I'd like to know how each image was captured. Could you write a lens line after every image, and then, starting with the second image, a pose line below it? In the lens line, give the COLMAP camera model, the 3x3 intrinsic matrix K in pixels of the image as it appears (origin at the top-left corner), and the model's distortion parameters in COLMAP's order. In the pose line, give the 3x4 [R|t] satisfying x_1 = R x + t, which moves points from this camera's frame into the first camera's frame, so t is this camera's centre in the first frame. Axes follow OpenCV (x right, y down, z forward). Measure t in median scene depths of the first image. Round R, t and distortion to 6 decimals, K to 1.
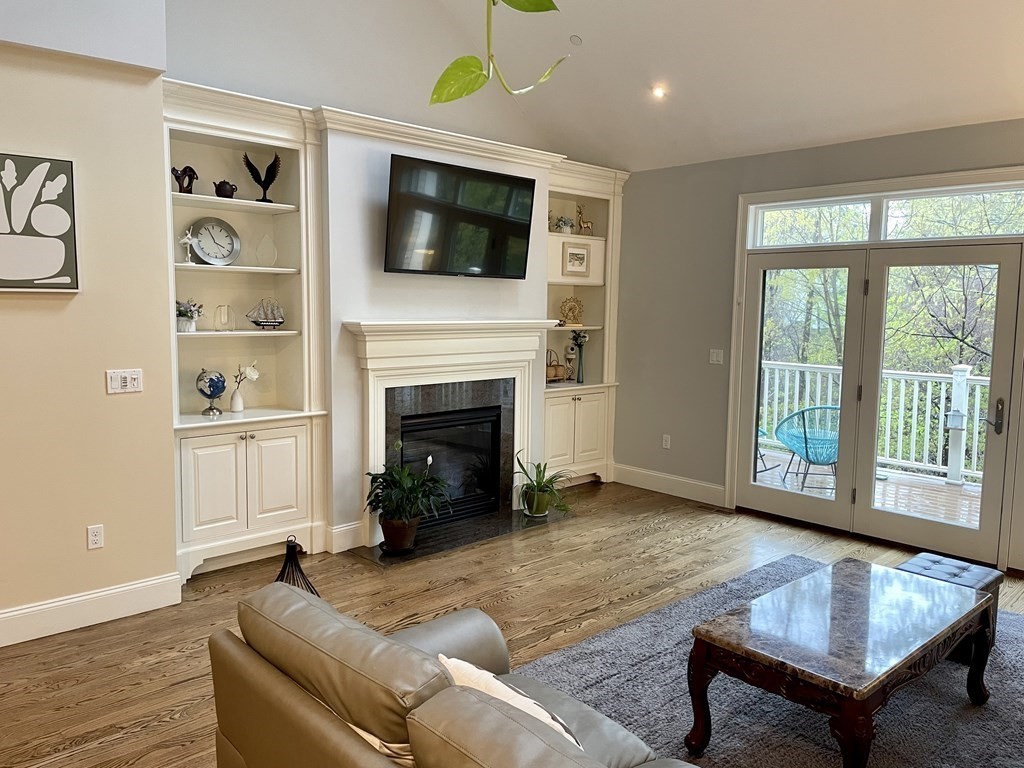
lens RADIAL K [[769.7, 0, 513.4], [0, 769.7, 380.9], [0, 0, 1]] dist [0.099760, -0.117263]
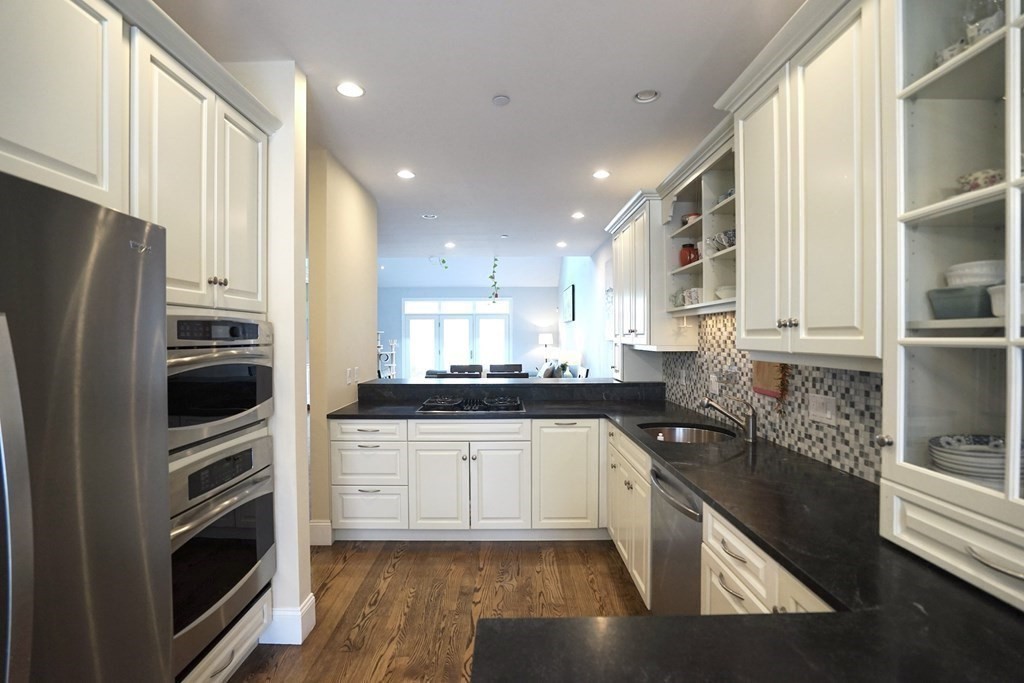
lens RADIAL K [[469.3, 0, 512.0], [0, 469.3, 341.5], [0, 0, 1]] dist [-0.063390, 0.025068]
pose [[0.684254, -0.023210, 0.728874, -1.063676], [0.087244, 0.994920, -0.050221, 0.117624], [-0.724006, 0.097954, 0.682804, -0.889157]]
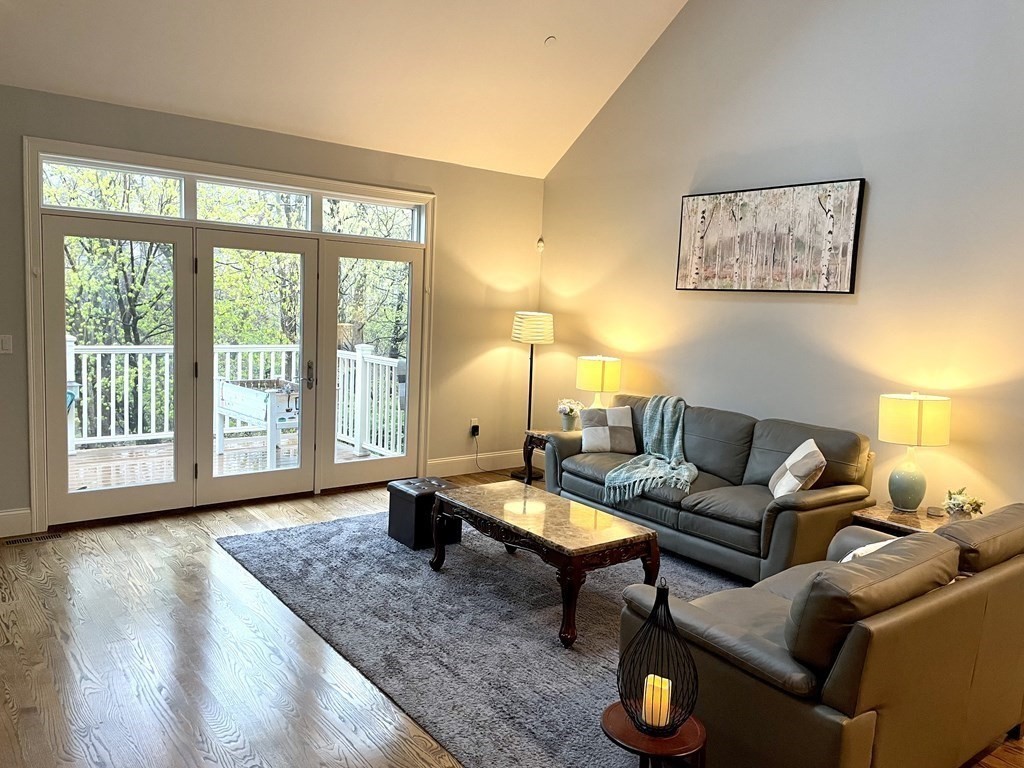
lens RADIAL K [[769.7, 0, 513.4], [0, 769.7, 380.9], [0, 0, 1]] dist [0.099760, -0.117263]
pose [[0.086233, -0.118622, 0.989188, -0.576453], [0.059732, 0.991716, 0.113718, -0.066656], [-0.994483, 0.049280, 0.092604, 0.540814]]
